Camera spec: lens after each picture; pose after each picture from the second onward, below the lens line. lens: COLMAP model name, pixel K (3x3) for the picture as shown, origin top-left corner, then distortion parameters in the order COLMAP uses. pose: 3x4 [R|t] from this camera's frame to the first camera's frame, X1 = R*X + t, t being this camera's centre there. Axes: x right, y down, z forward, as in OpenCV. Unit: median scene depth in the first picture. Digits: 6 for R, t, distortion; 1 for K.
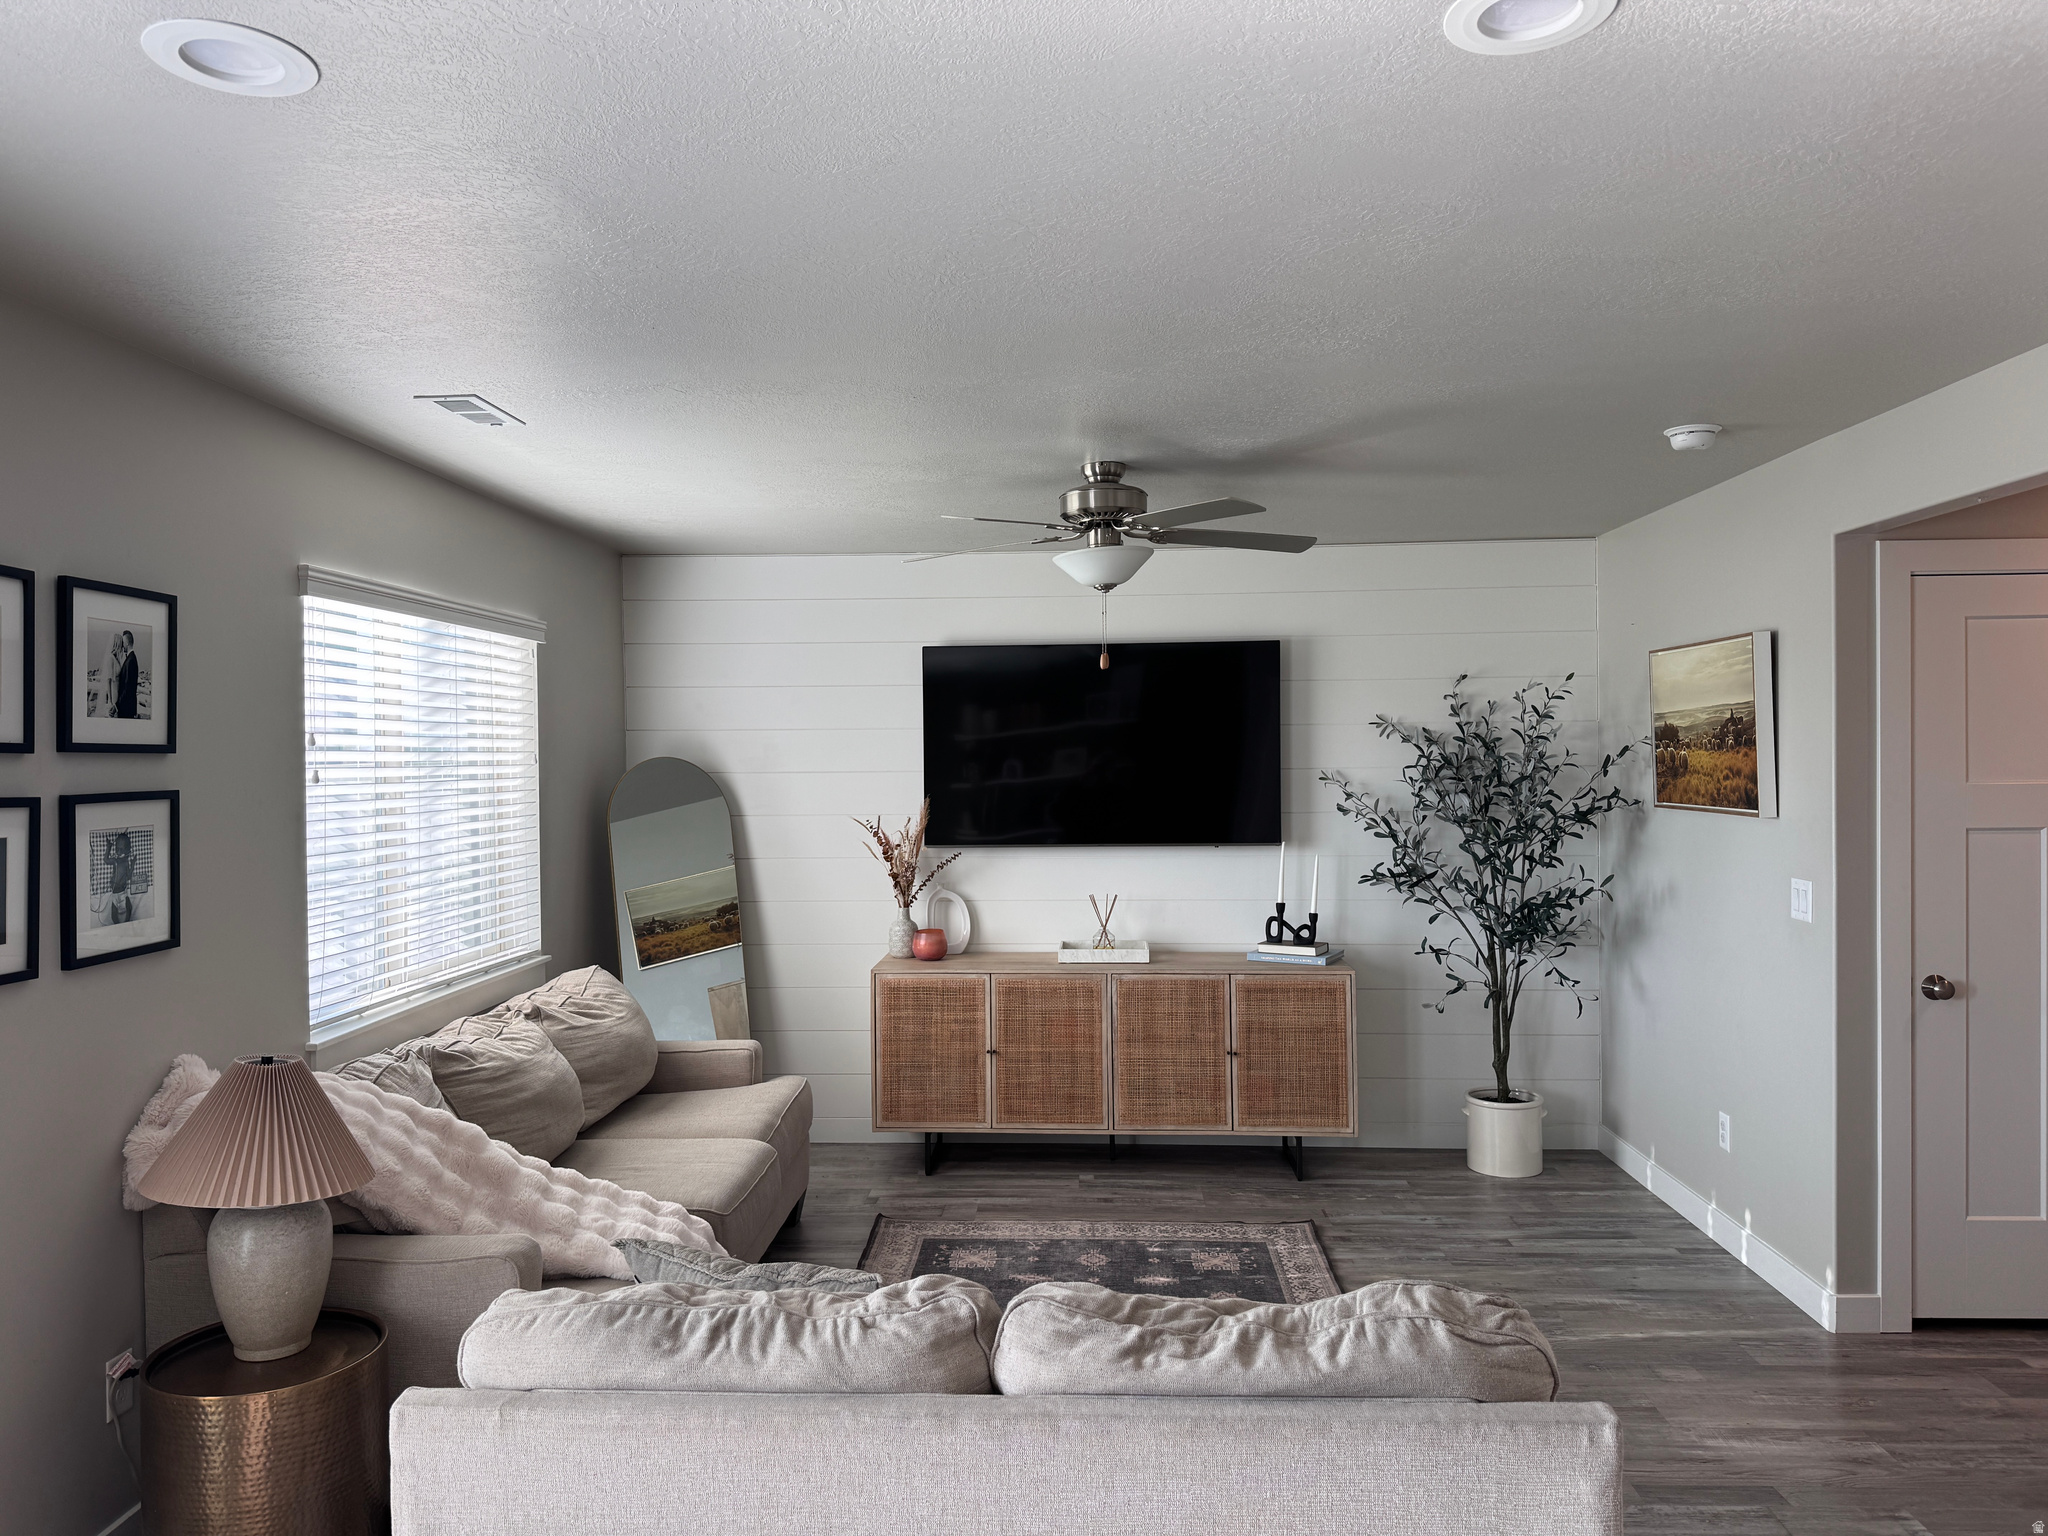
lens RADIAL K [[1448.4, 0, 1019.1], [0, 1448.4, 775.0], [0, 0, 1]] dist [0.154192, -0.240611]
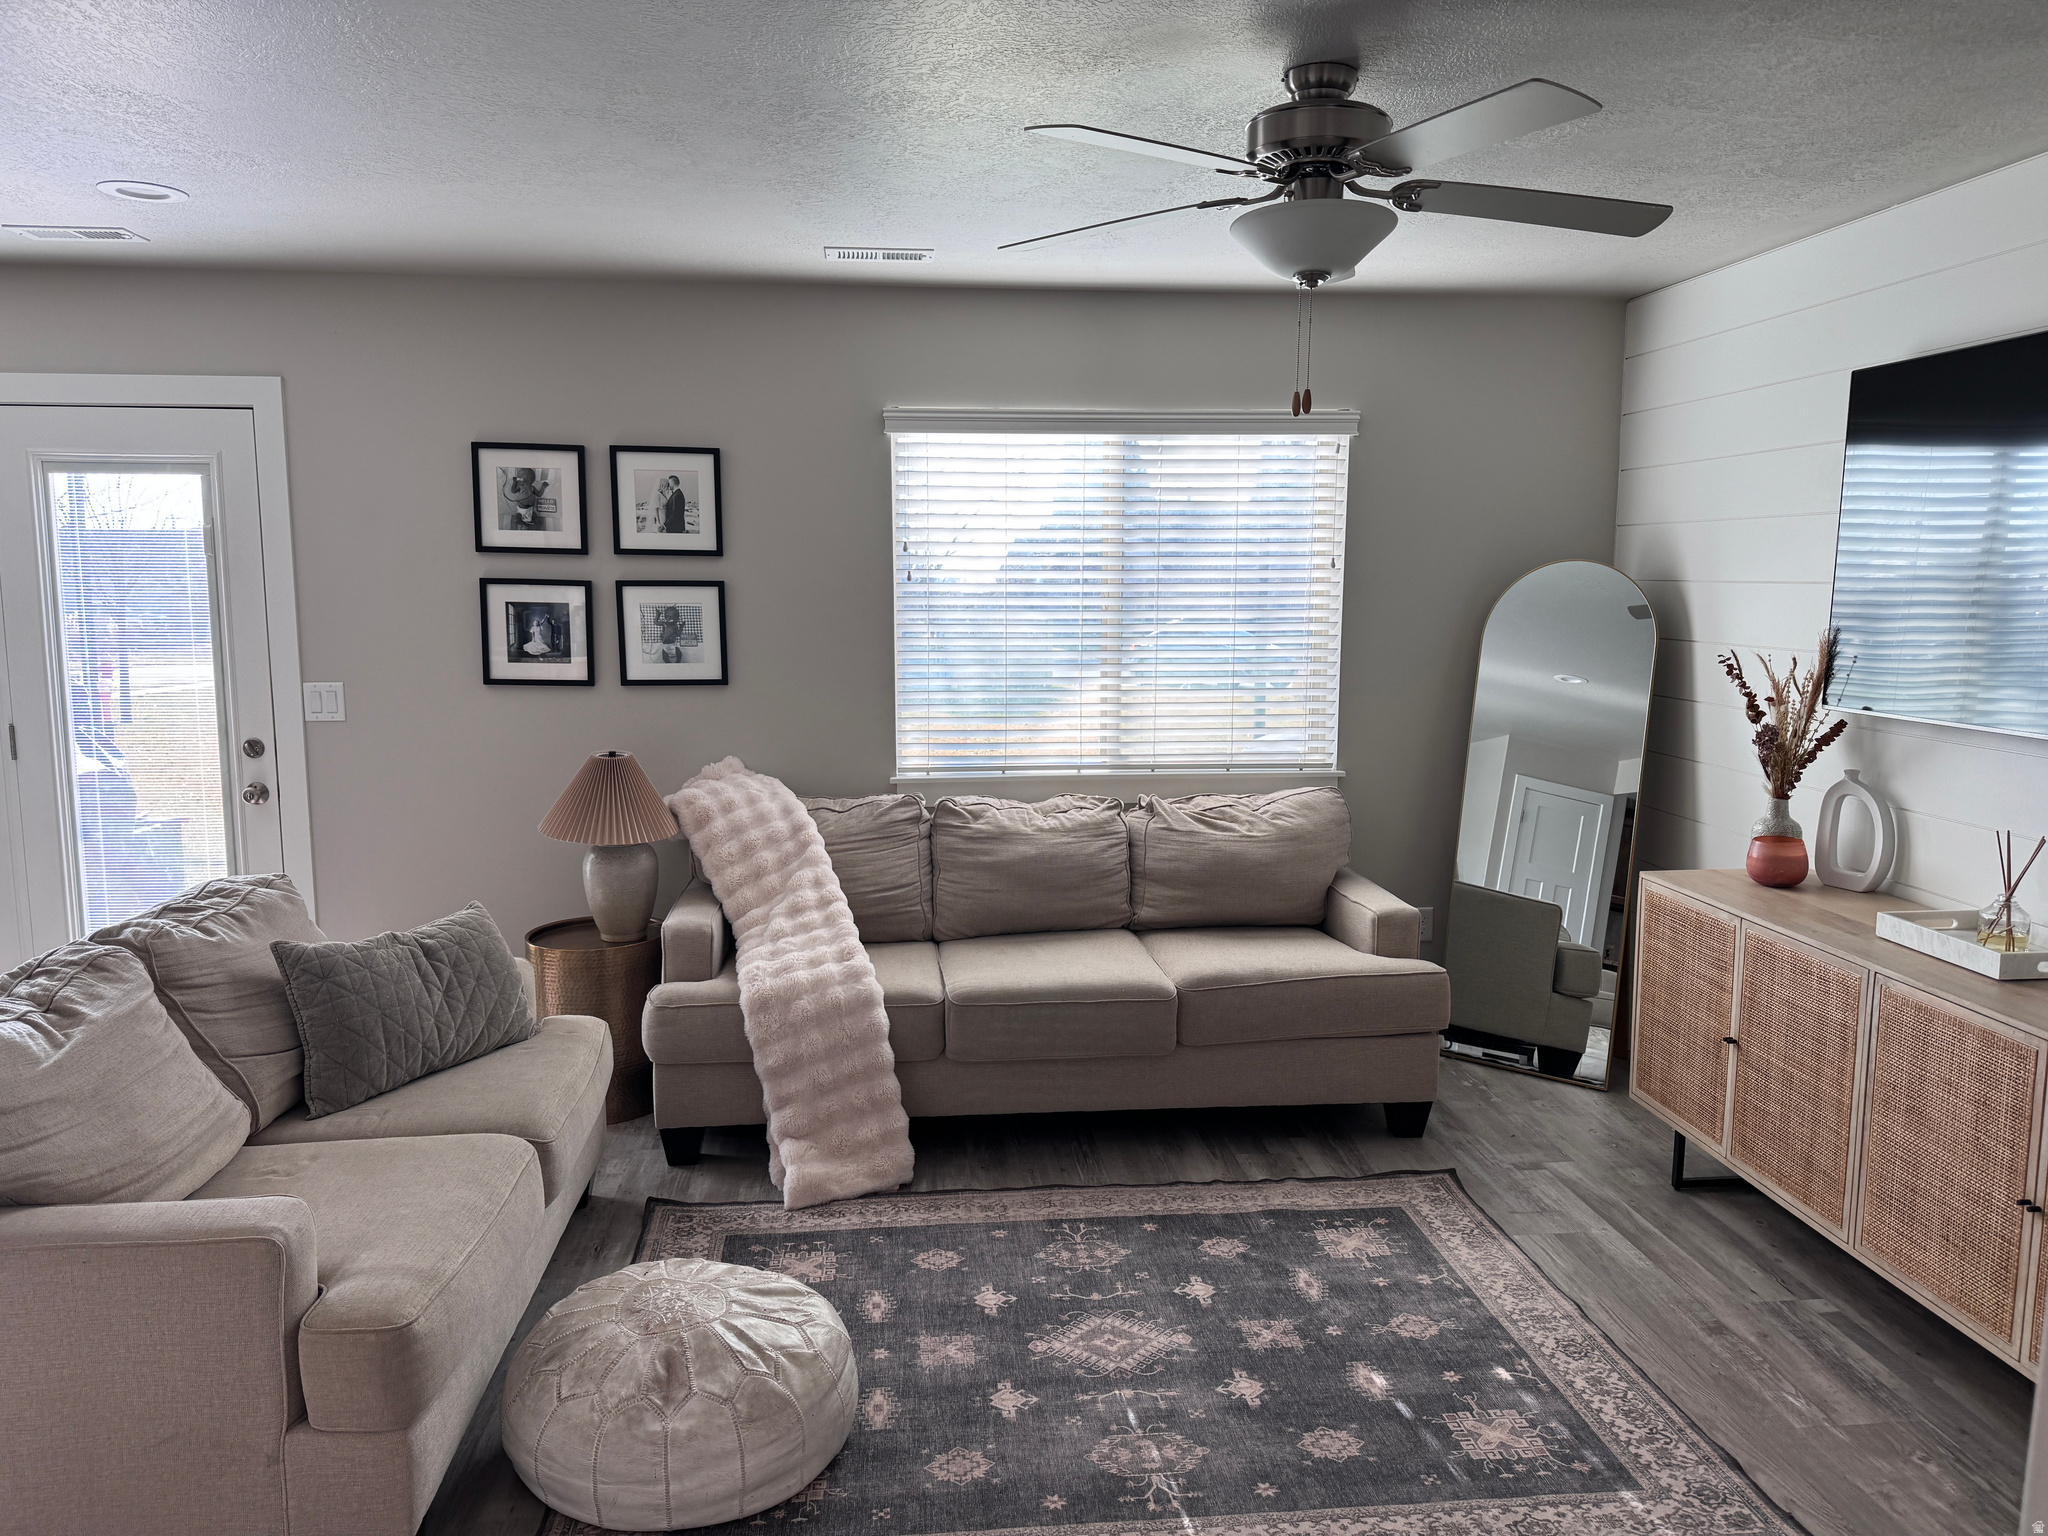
lens RADIAL K [[1448.4, 0, 1019.1], [0, 1448.4, 775.0], [0, 0, 1]] dist [0.154192, -0.240611]
pose [[0.139115, 0.142165, -0.980018, 0.818837], [-0.017192, 0.989839, 0.141149, -0.007858], [0.990127, -0.002788, 0.140145, 0.931889]]
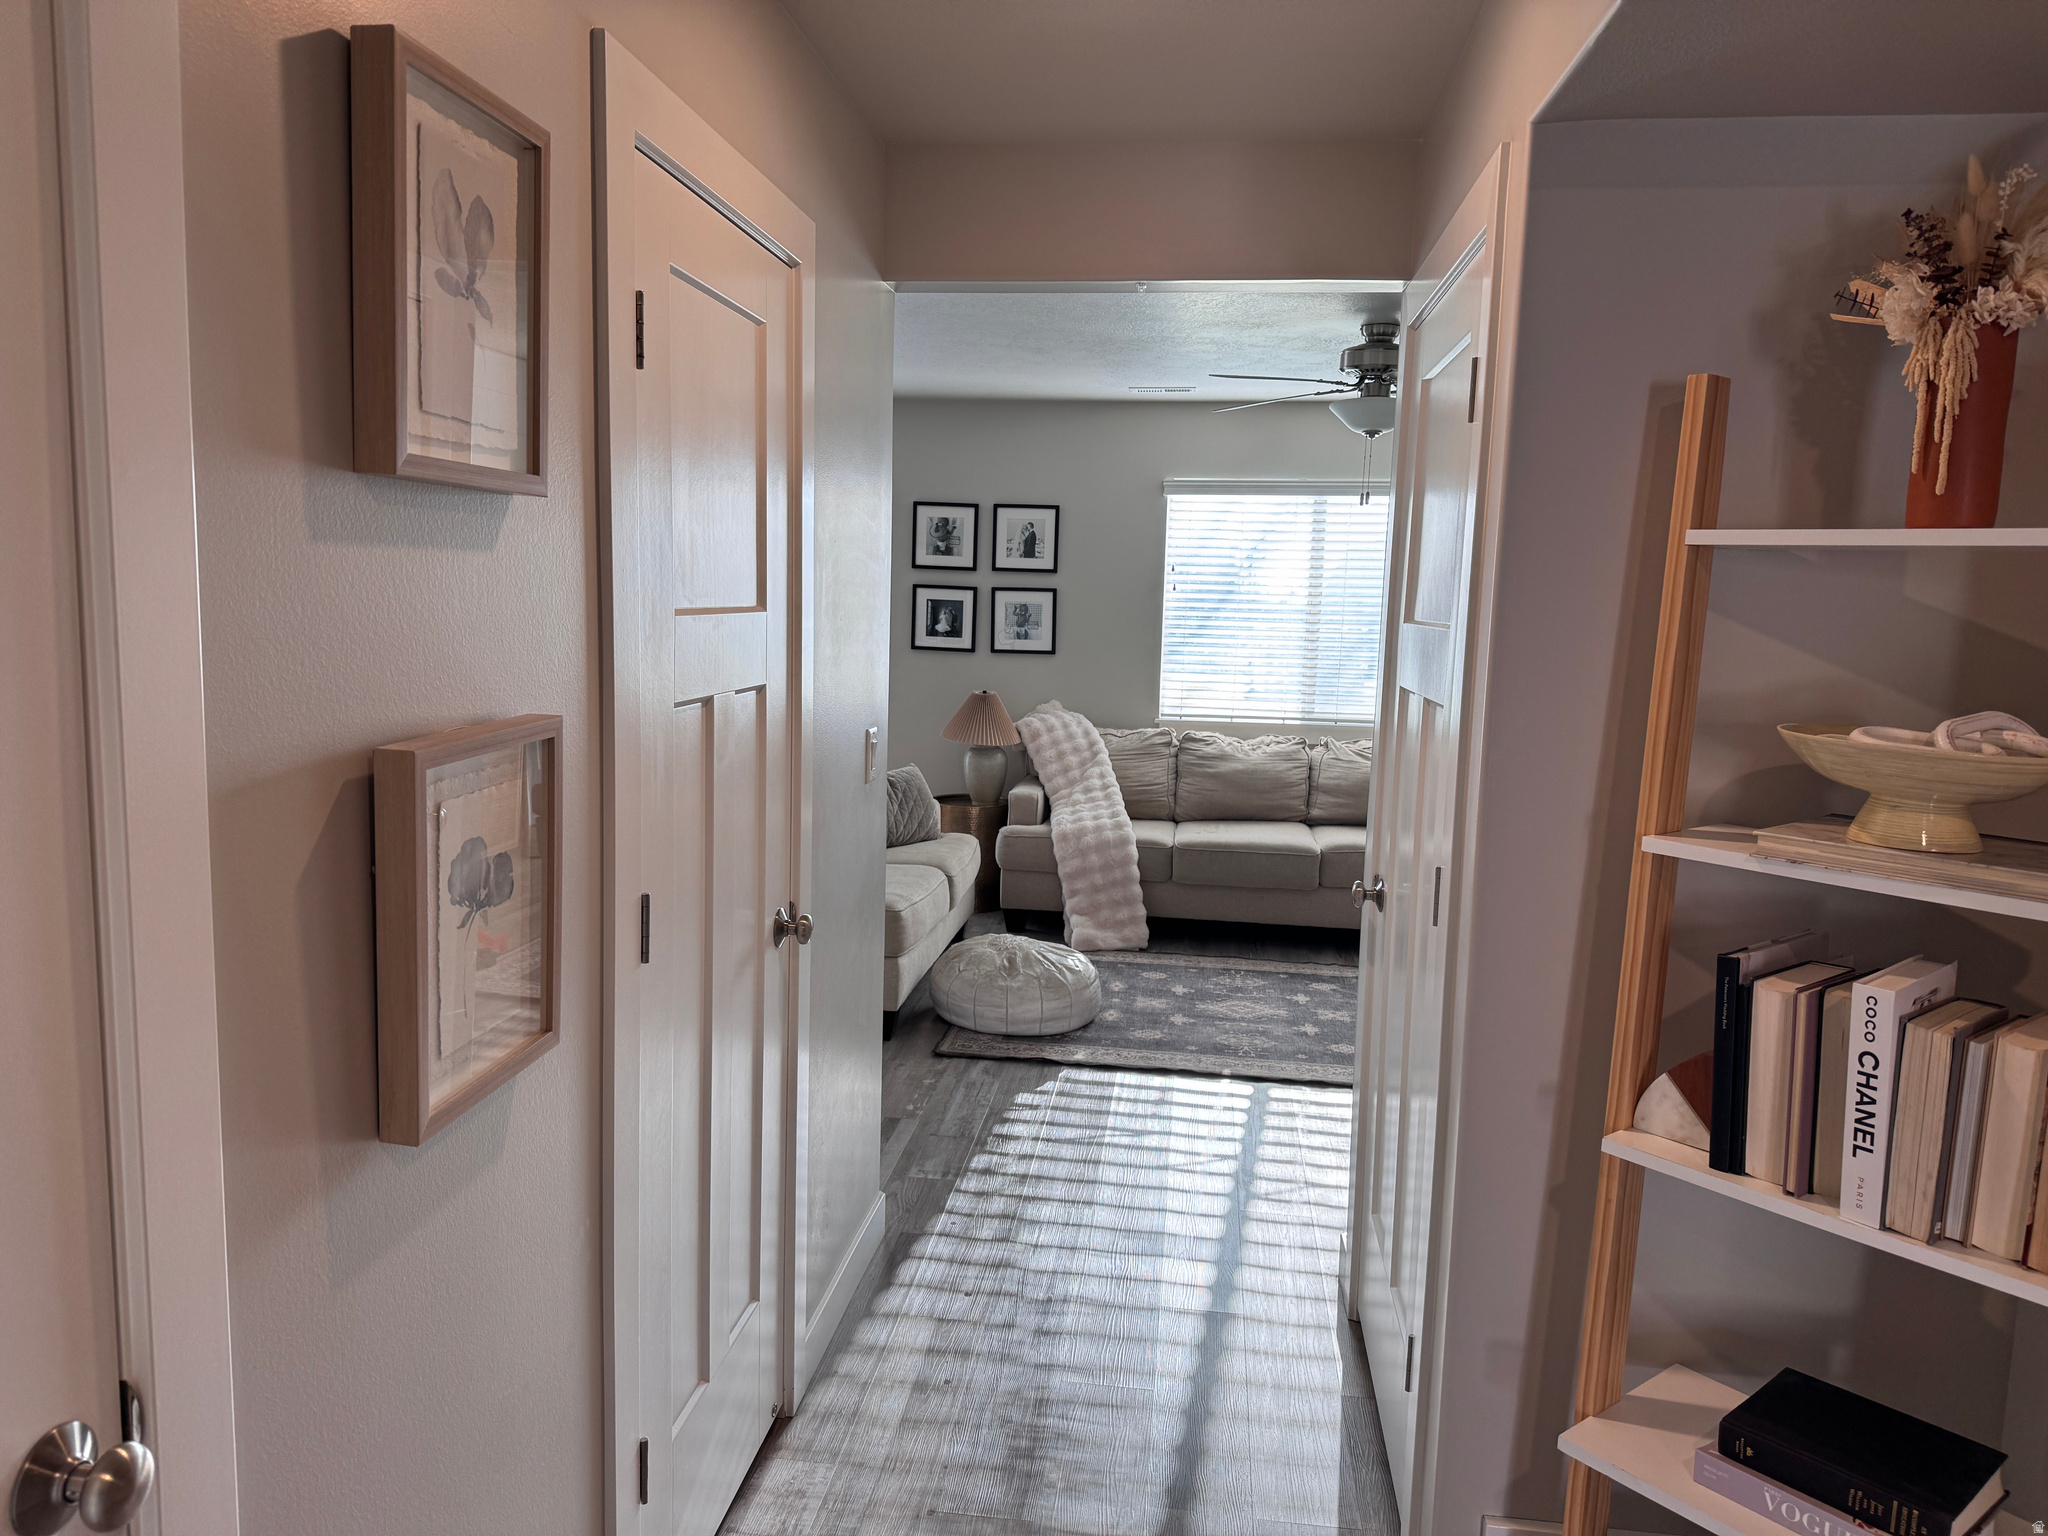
lens RADIAL K [[1448.4, 0, 1019.1], [0, 1448.4, 775.0], [0, 0, 1]] dist [0.154192, -0.240611]
pose [[-0.086824, 0.135462, -0.986971, 1.532813], [-0.040567, 0.989410, 0.139365, -0.013873], [0.995397, 0.052139, -0.080409, 0.979053]]
